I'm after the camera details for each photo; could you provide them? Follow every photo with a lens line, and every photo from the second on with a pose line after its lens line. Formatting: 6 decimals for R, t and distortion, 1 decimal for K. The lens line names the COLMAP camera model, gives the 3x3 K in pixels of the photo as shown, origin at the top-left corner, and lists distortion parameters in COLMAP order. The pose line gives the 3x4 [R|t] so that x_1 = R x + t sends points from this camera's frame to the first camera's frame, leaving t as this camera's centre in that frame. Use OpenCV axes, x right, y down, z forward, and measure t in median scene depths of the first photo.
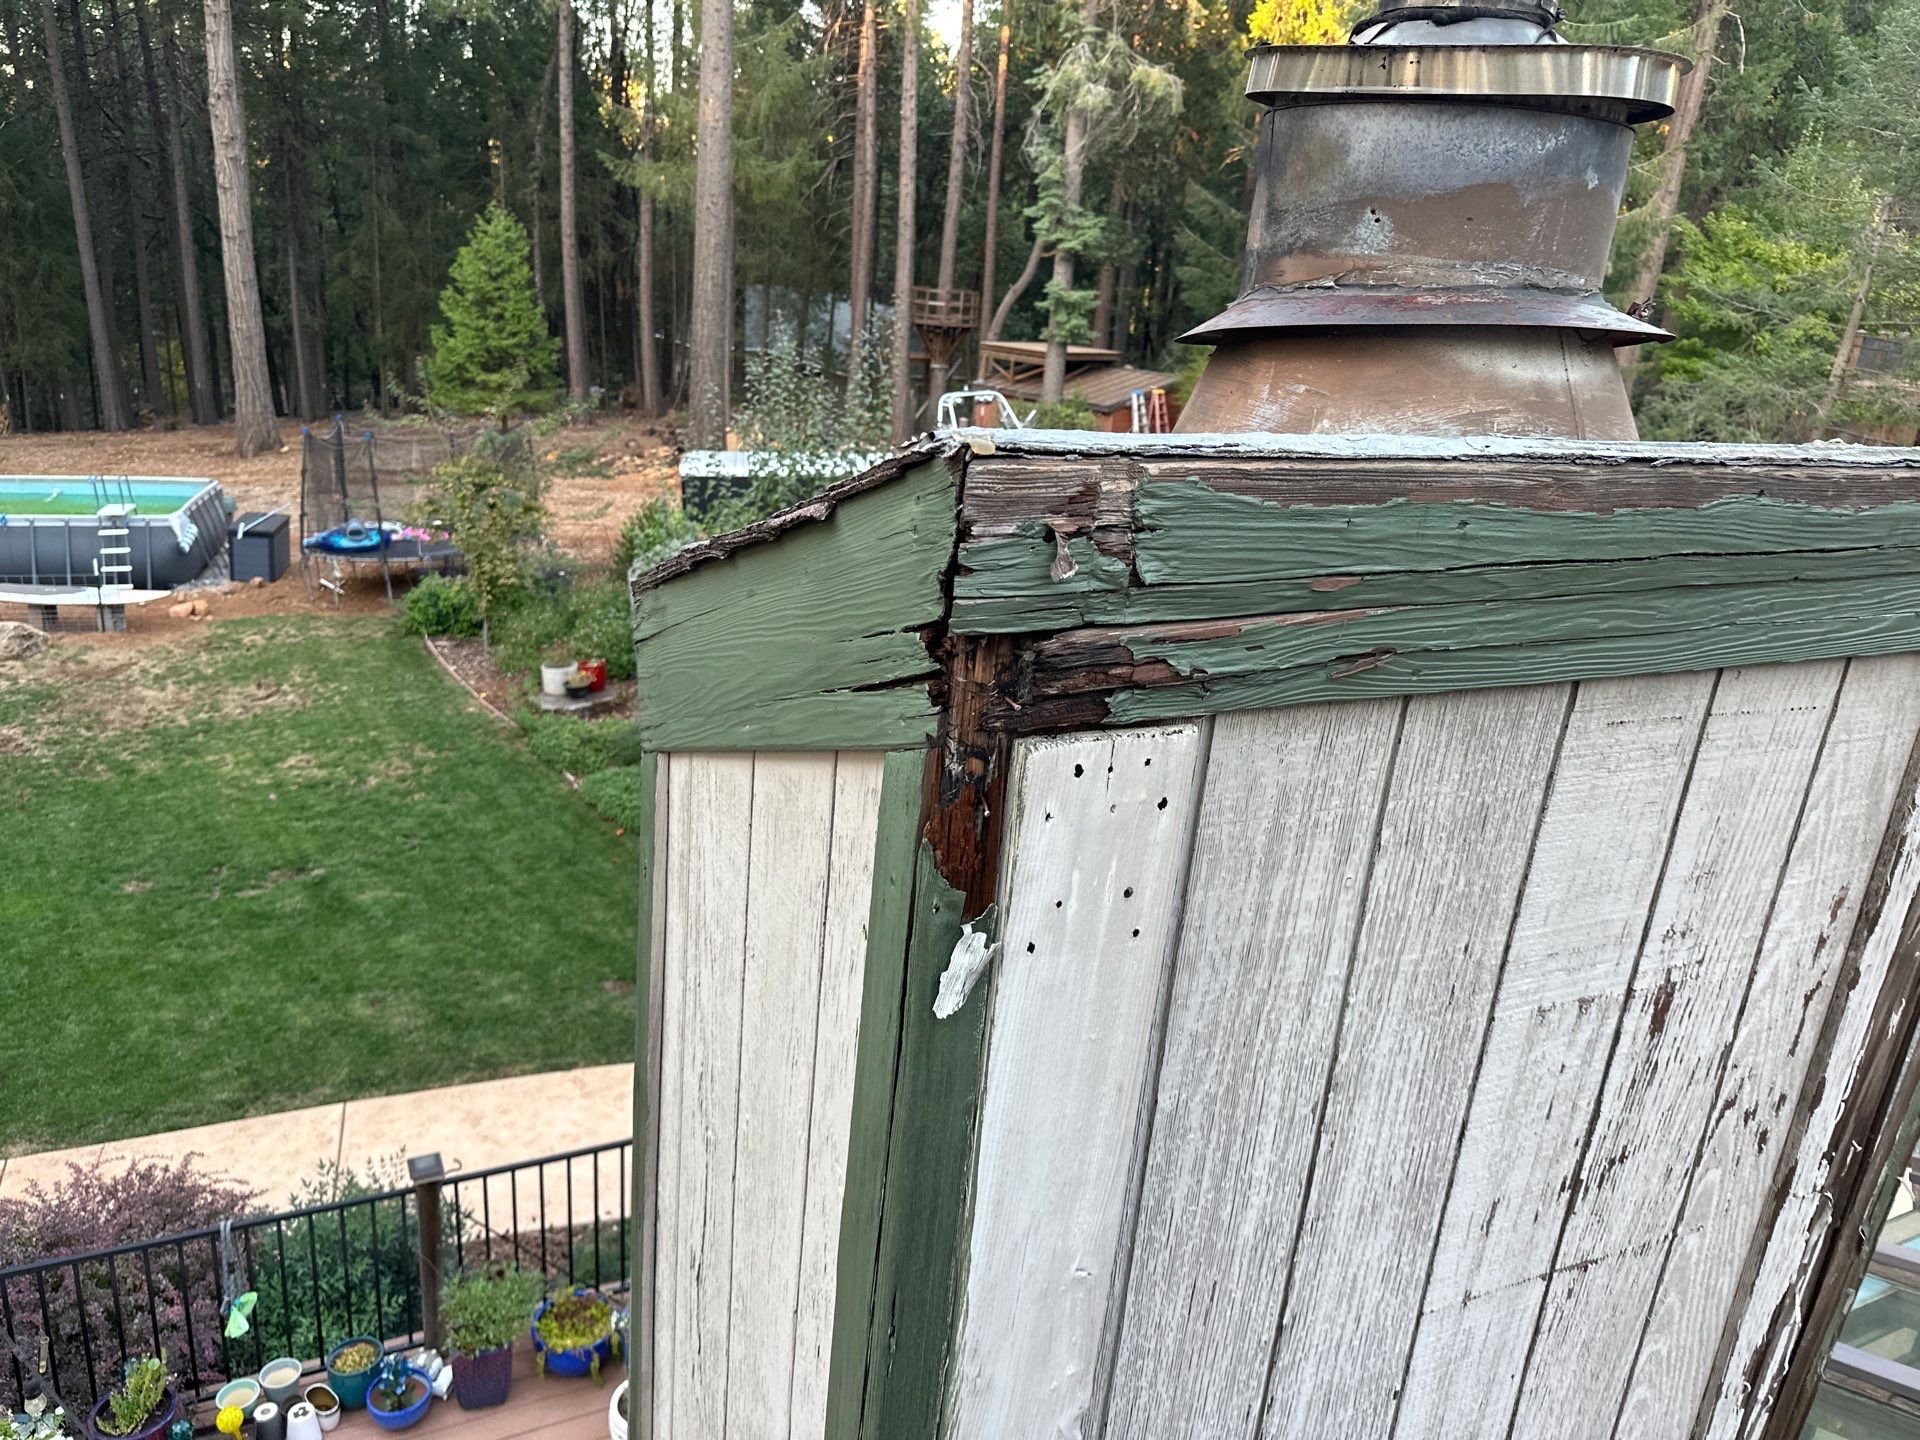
lens RADIAL K [[1324.3, 0, 958.8], [0, 1324.3, 722.1], [0, 0, 1]] dist [-0.002445, 0.010354]
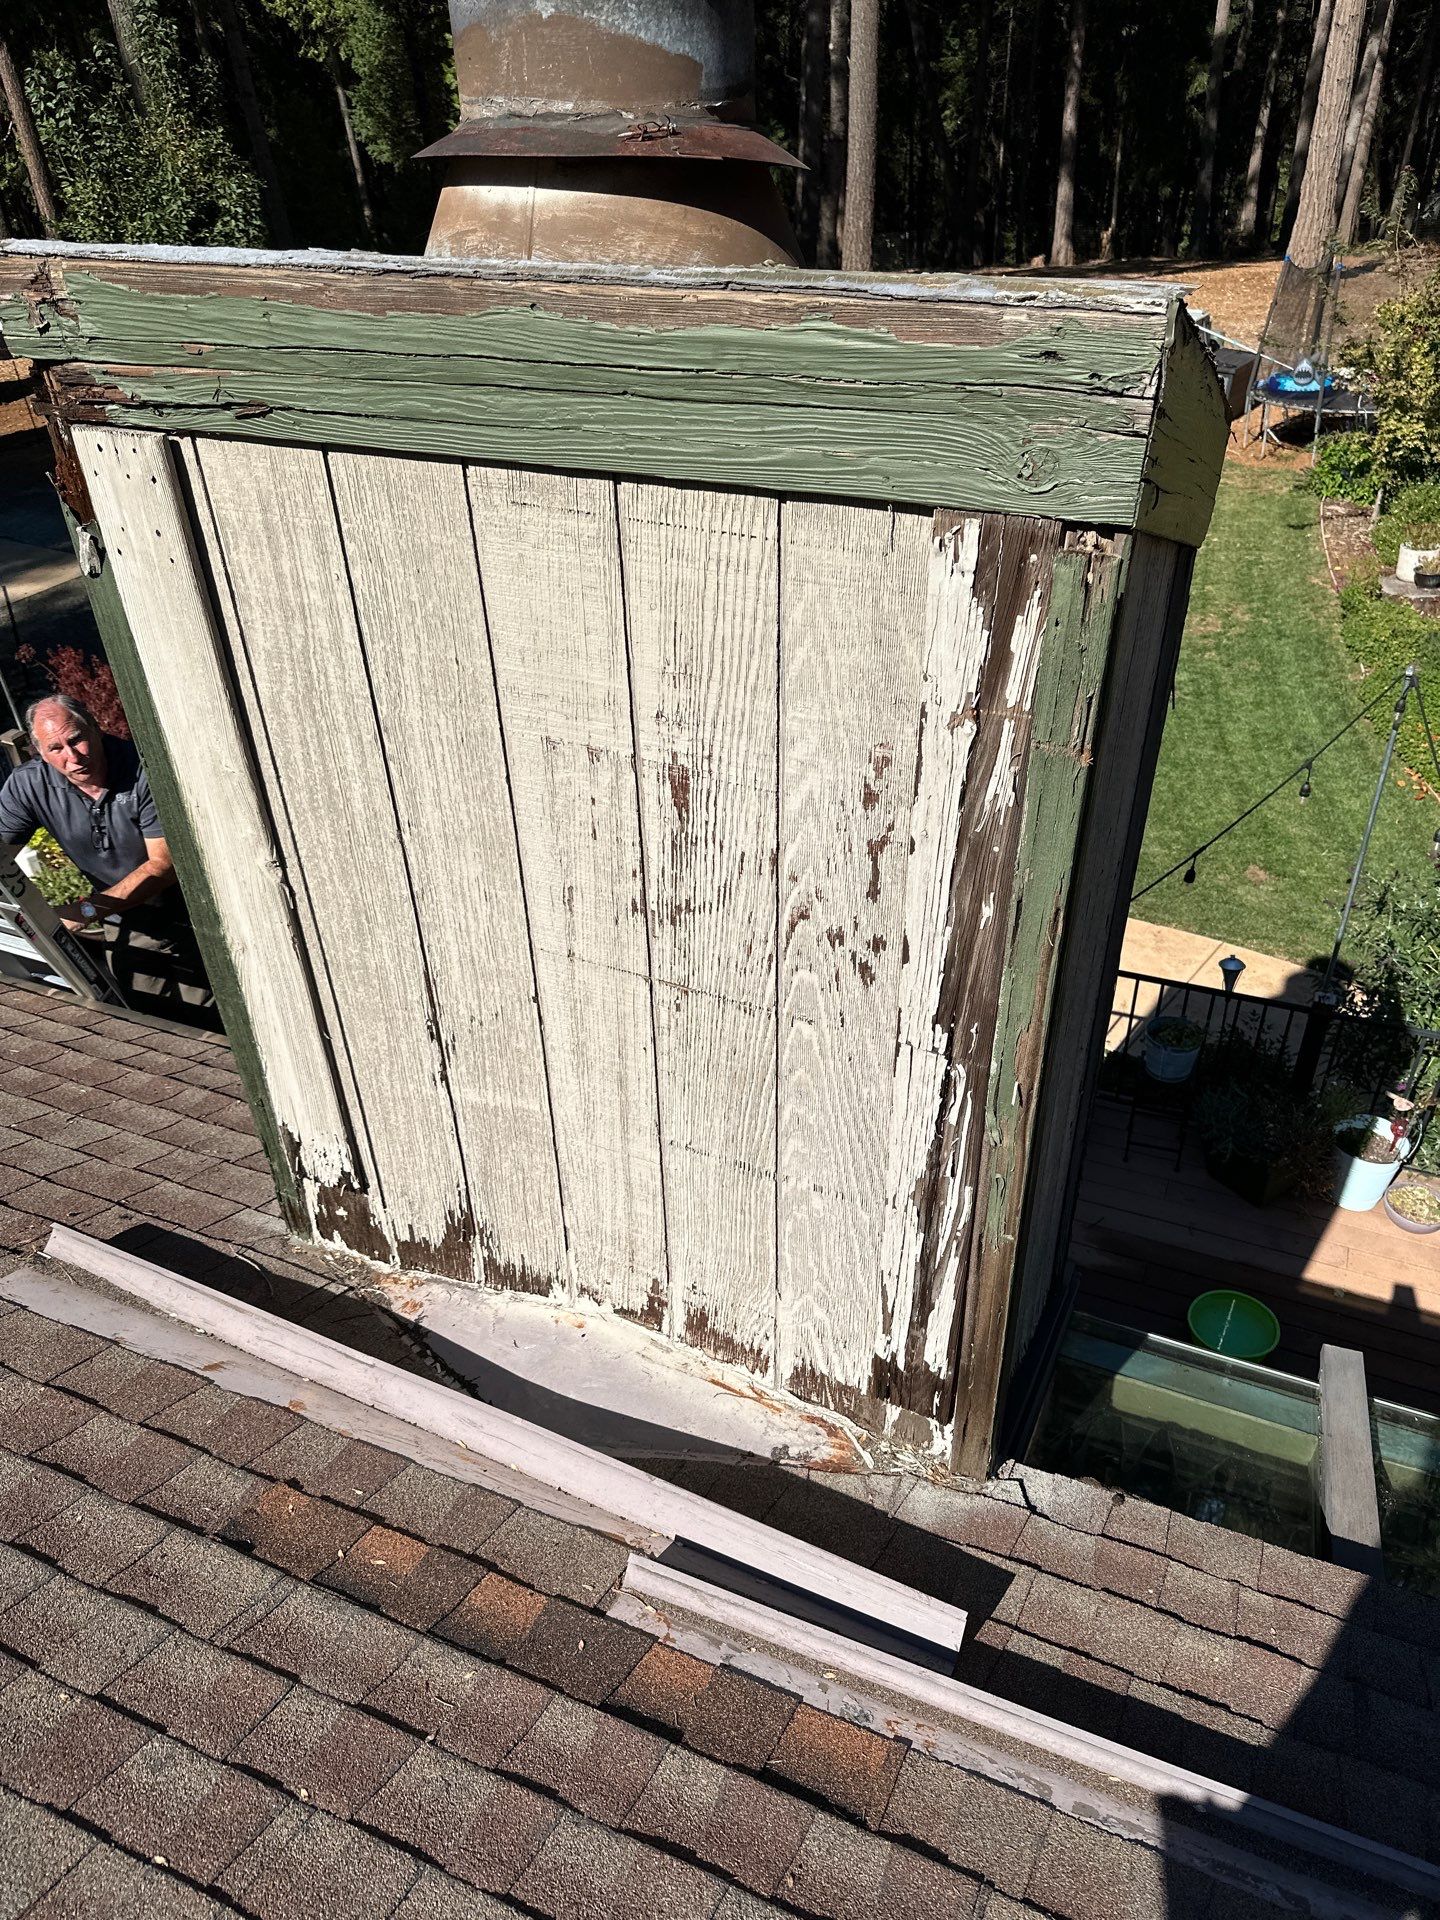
lens RADIAL K [[1324.3, 0, 721.2], [0, 1324.3, 958.4], [0, 0, 1]] dist [-0.002445, 0.010354]
pose [[0.657162, 0.361167, -0.661587, 1.711490], [-0.172547, 0.926503, 0.334395, -0.056330], [0.733734, -0.105597, 0.671180, 0.259243]]
